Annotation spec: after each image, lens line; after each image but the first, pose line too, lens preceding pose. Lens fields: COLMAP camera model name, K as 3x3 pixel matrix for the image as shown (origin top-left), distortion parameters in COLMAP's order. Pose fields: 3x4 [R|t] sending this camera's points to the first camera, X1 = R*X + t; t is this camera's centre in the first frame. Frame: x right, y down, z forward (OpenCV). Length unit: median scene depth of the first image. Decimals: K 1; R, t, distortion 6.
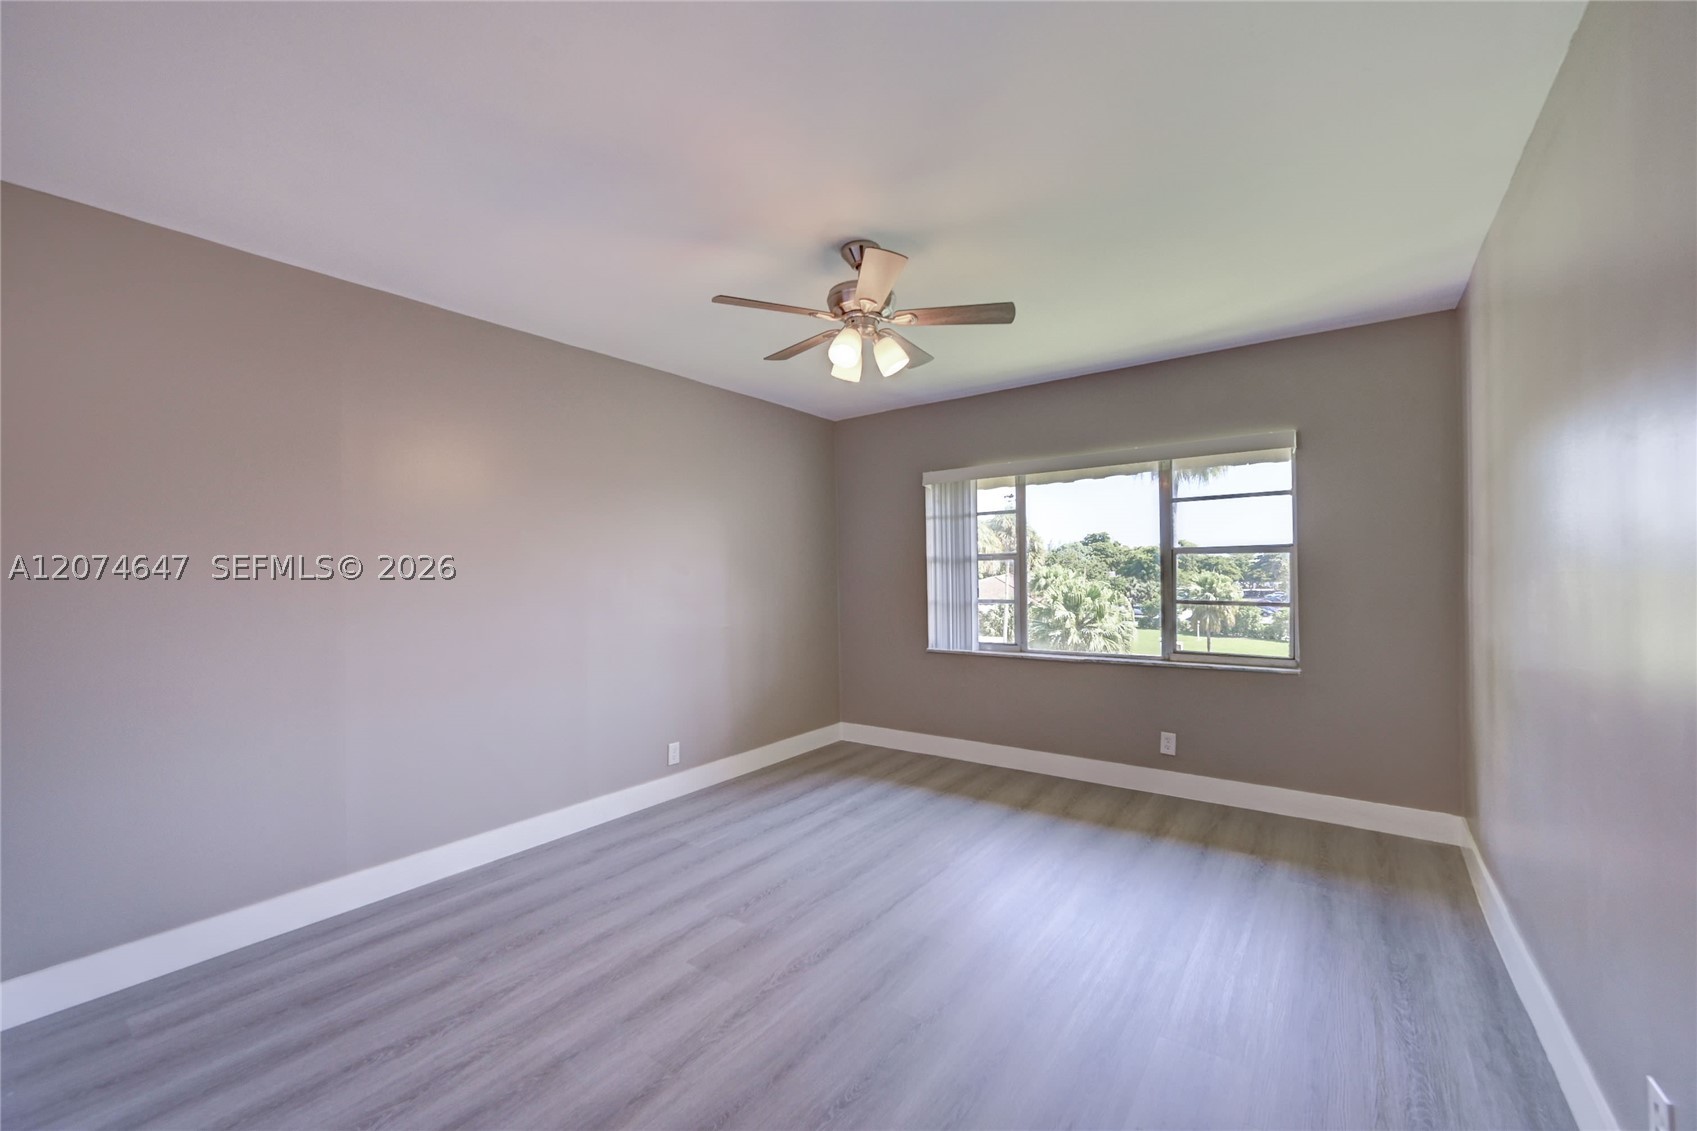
lens RADIAL K [[685.8, 0, 844.1], [0, 685.8, 568.9], [0, 0, 1]] dist [0.013112, -0.000071]
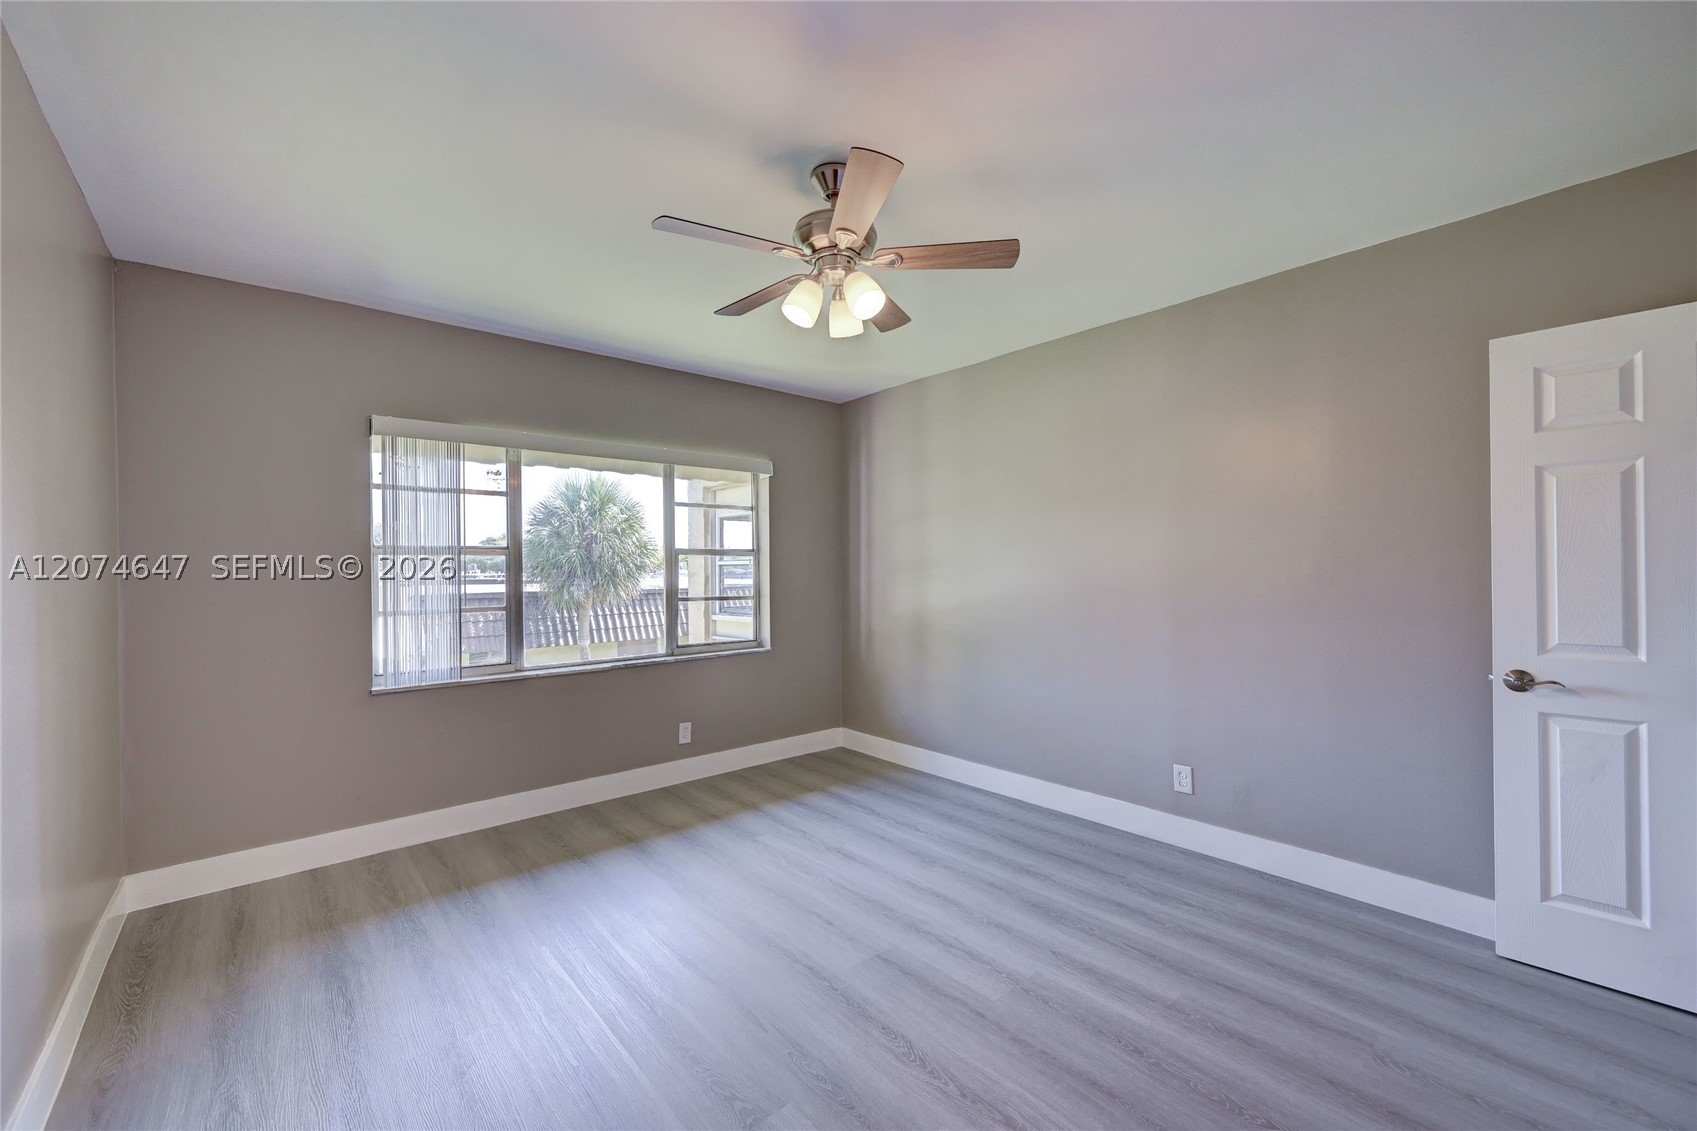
lens RADIAL K [[681.7, 0, 848.5], [0, 681.7, 565.5], [0, 0, 1]] dist [-0.000854, 0.000006]
pose [[0.215284, 0.013868, 0.976453, -0.578526], [-0.000301, 0.999900, -0.014135, 0.012224], [-0.976551, 0.002749, 0.215267, 0.606343]]
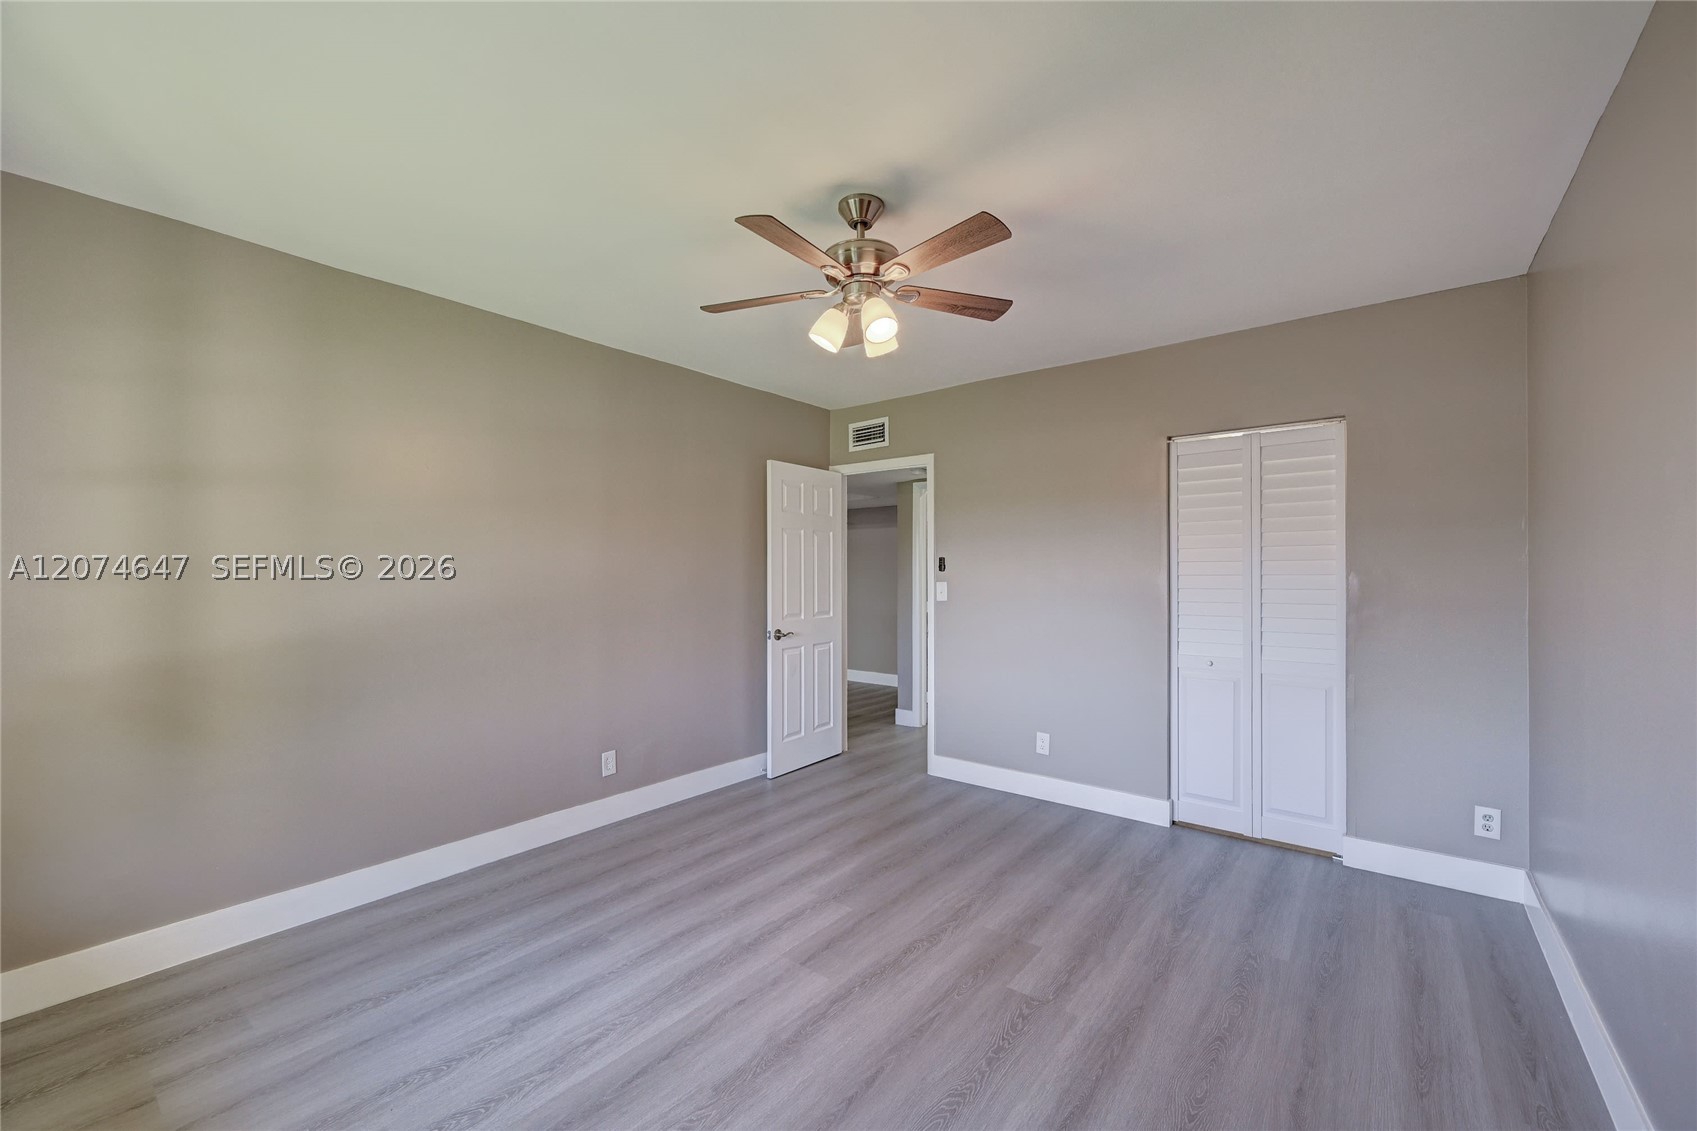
lens RADIAL K [[675.6, 0, 846.8], [0, 675.6, 559.1], [0, 0, 1]] dist [0.000096, -0.000215]
pose [[-0.999421, 0.012540, 0.031641, 0.017199], [0.011669, 0.999551, -0.027587, 0.006410], [-0.031973, -0.027202, -0.999118, 1.398094]]
